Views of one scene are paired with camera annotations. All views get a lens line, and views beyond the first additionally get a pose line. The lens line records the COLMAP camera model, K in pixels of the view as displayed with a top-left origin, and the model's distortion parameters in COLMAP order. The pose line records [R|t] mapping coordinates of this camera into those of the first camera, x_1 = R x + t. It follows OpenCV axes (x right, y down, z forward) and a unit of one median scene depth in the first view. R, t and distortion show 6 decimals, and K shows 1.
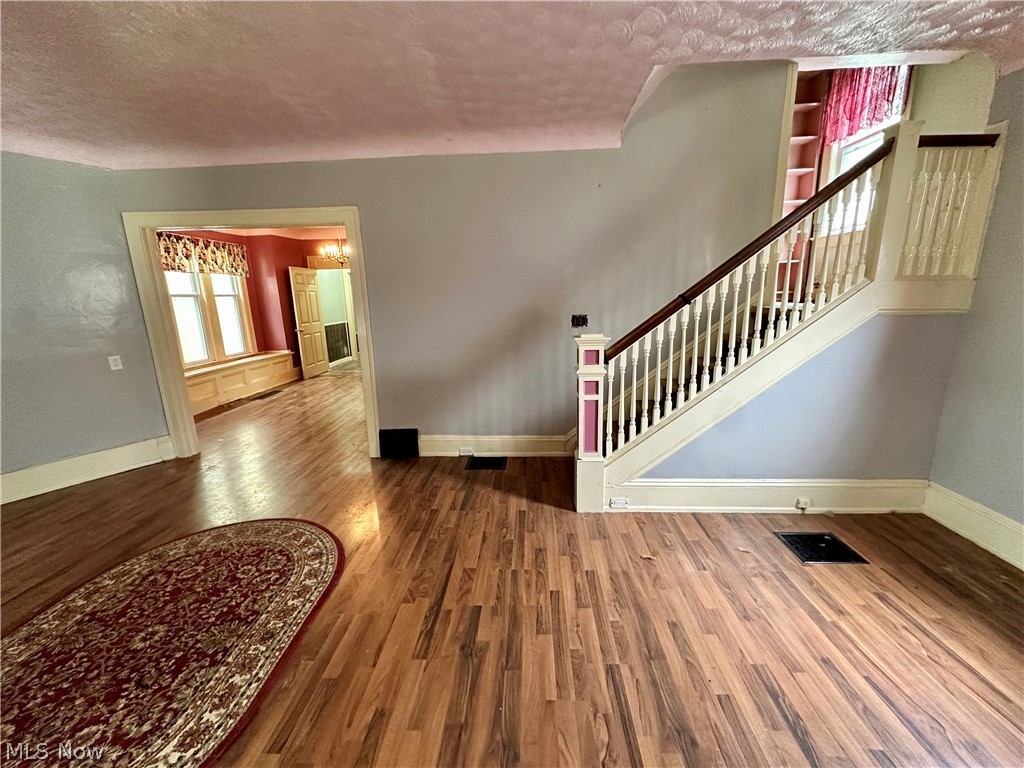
lens RADIAL K [[409.1, 0, 512.3], [0, 409.1, 383.6], [0, 0, 1]] dist [-0.003943, 0.000200]
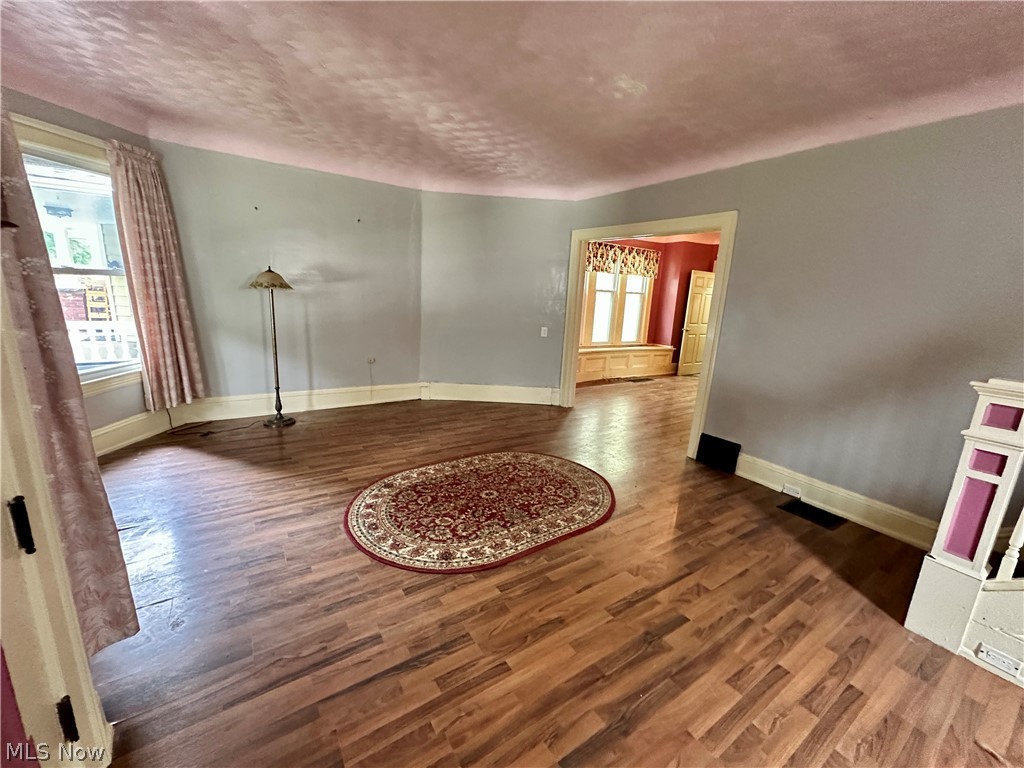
lens RADIAL K [[409.1, 0, 512.6], [0, 409.1, 384.3], [0, 0, 1]] dist [-0.003943, 0.000200]
pose [[0.587184, 0.231256, -0.775716, 0.223729], [-0.237427, 0.965375, 0.108074, -0.000379], [0.773850, 0.120716, 0.621759, 0.003612]]
